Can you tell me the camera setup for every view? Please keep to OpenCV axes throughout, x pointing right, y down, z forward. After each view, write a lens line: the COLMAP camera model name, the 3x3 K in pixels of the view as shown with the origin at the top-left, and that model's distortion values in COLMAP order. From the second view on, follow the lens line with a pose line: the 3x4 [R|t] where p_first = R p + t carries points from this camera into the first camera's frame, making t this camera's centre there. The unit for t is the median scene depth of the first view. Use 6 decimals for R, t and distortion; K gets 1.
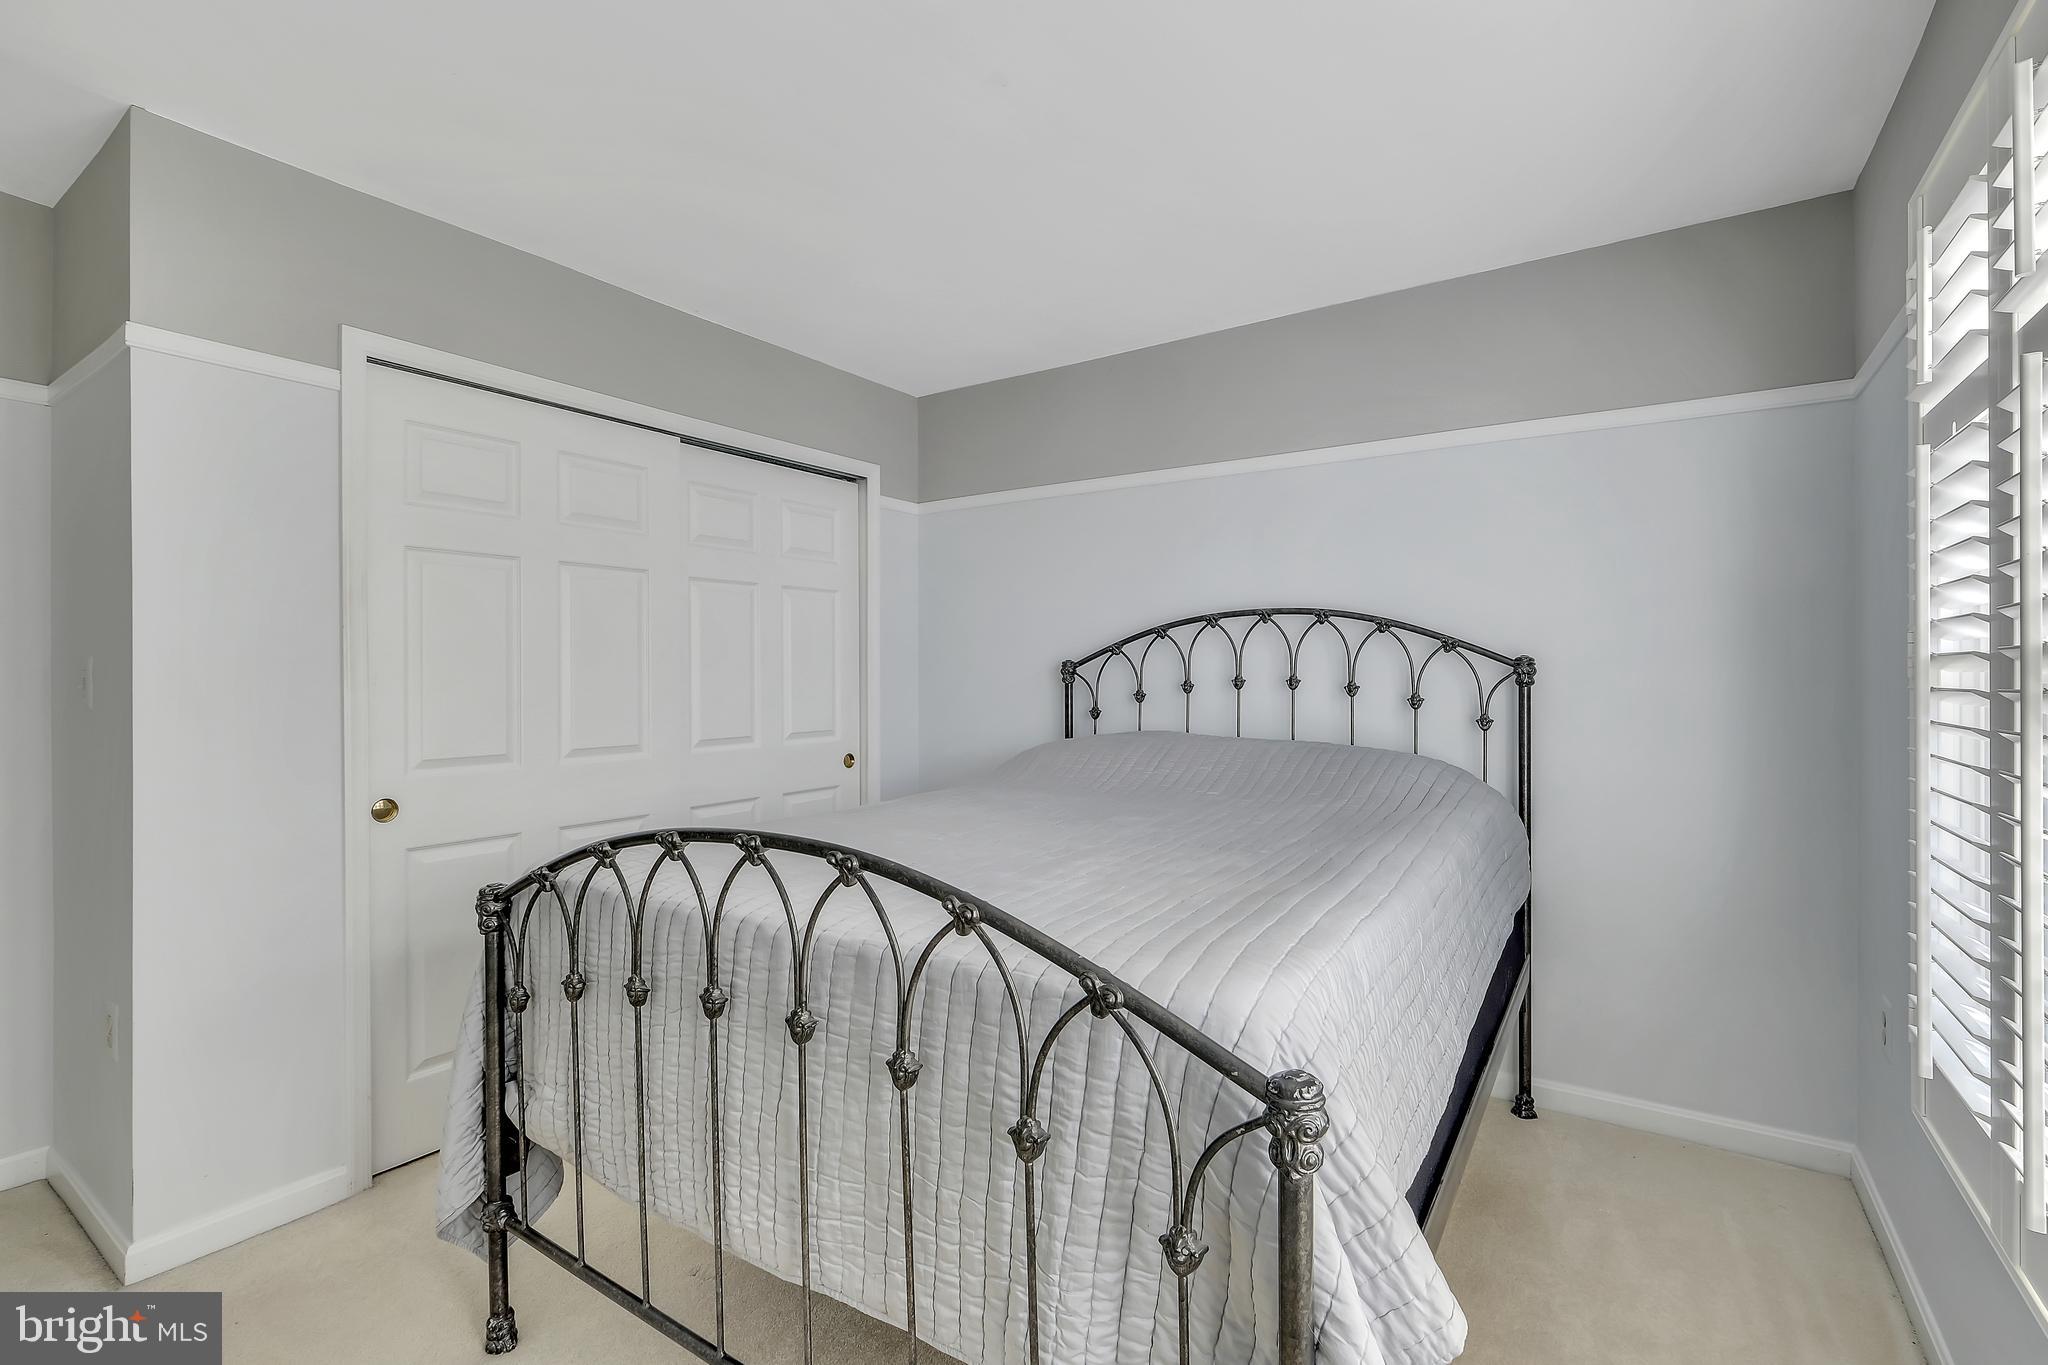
lens RADIAL K [[899.9, 0, 1044.4], [0, 899.9, 681.1], [0, 0, 1]] dist [0.000099, -0.000217]
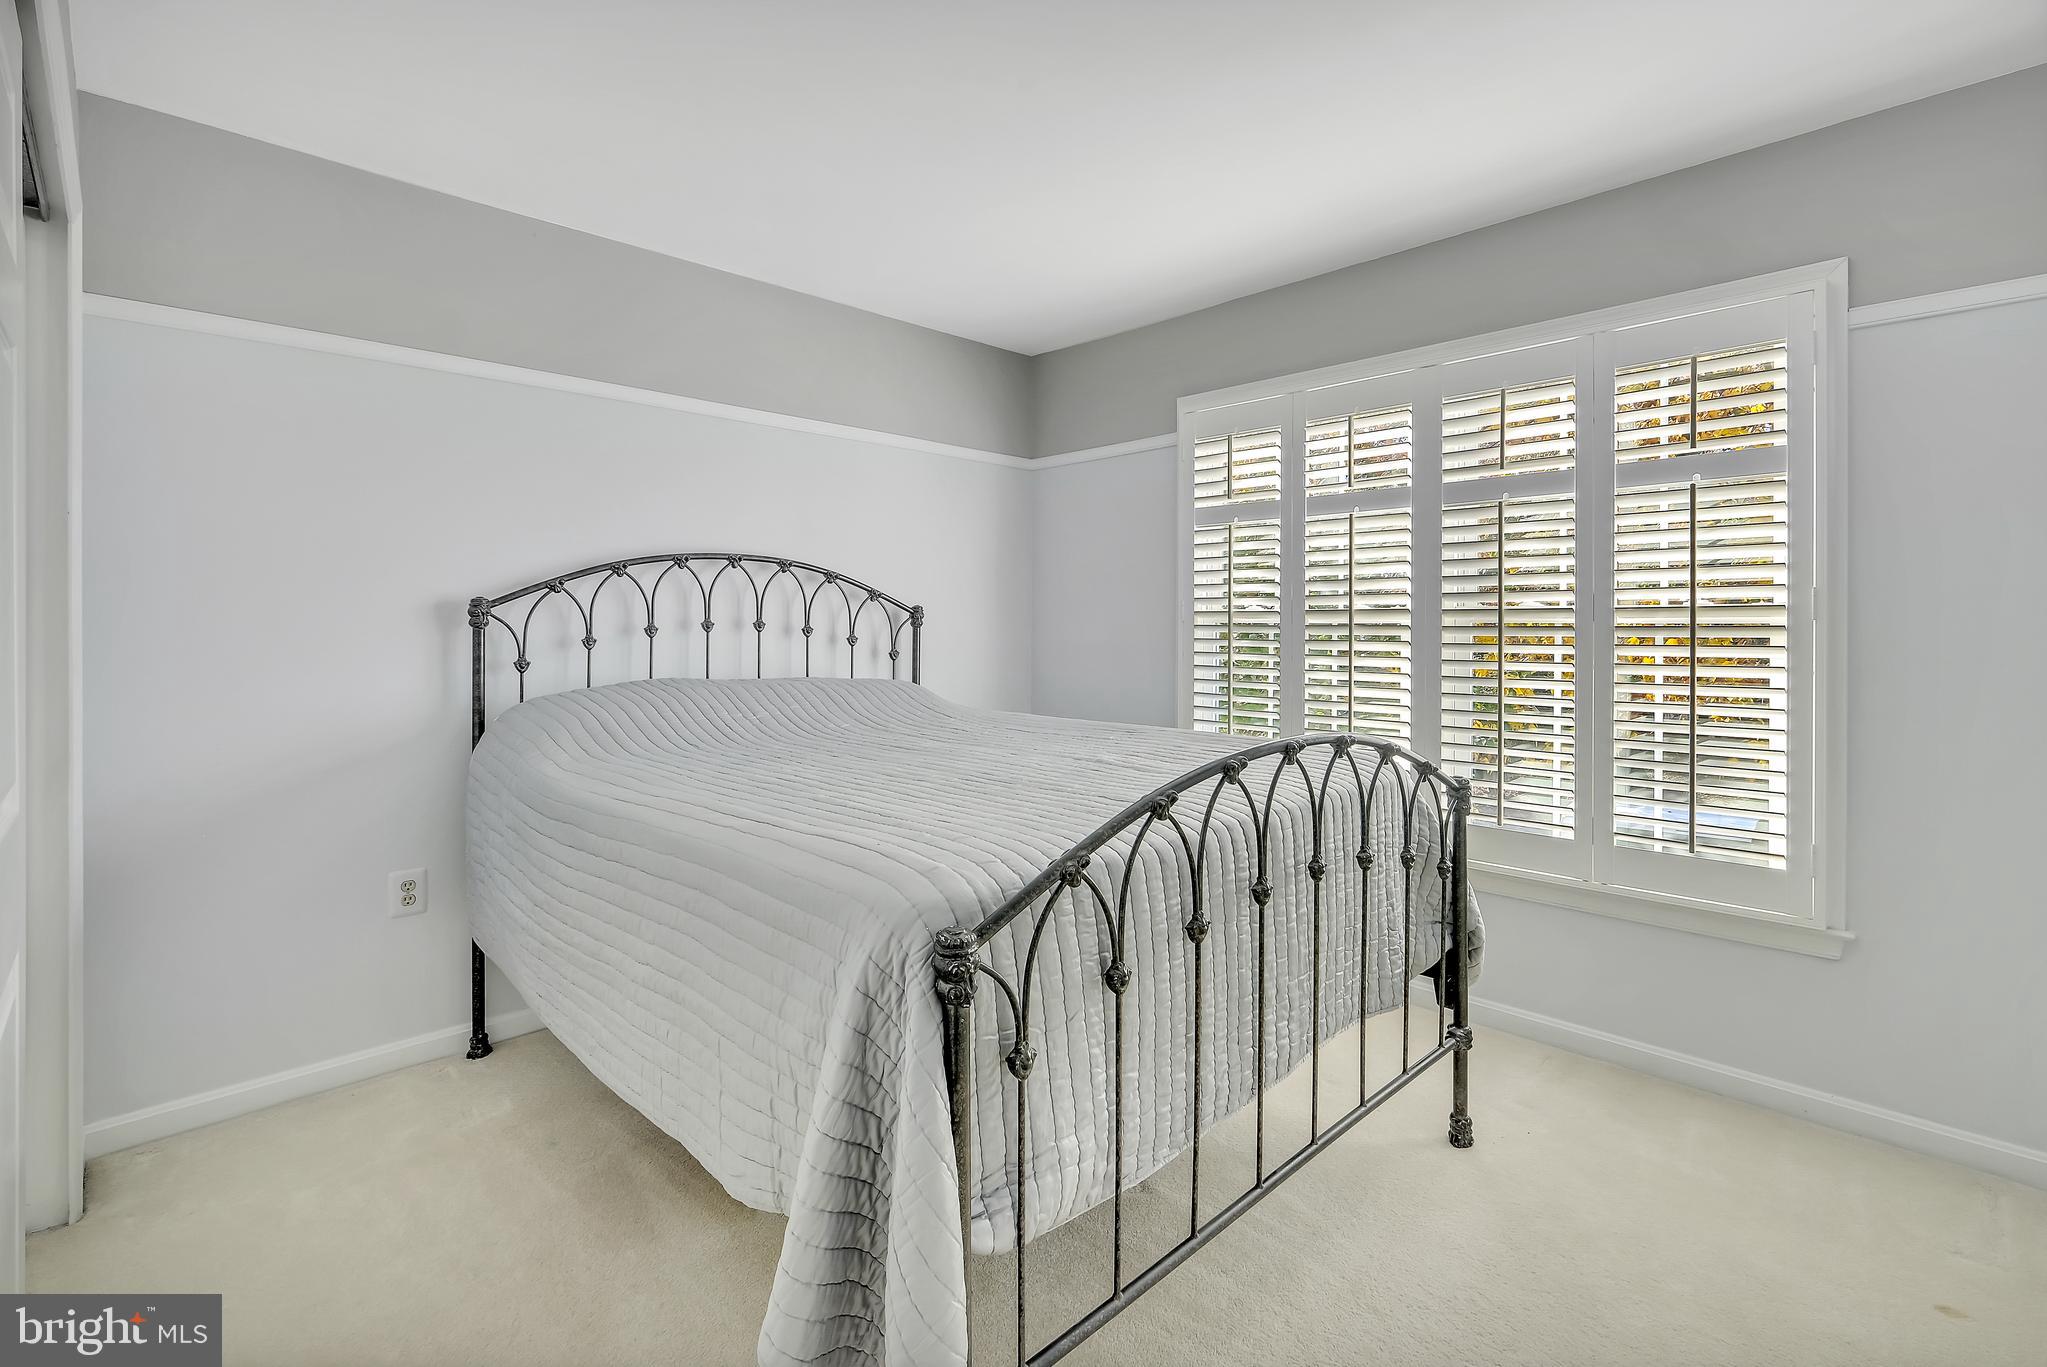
lens RADIAL K [[911.6, 0, 1016.6], [0, 911.6, 623.0], [0, 0, 1]] dist [0.000288, 0.000014]
pose [[0.216851, -0.000099, 0.976205, -0.733606], [0.006118, 0.999980, -0.001258, 0.002643], [-0.976186, 0.006245, 0.216847, 0.478691]]
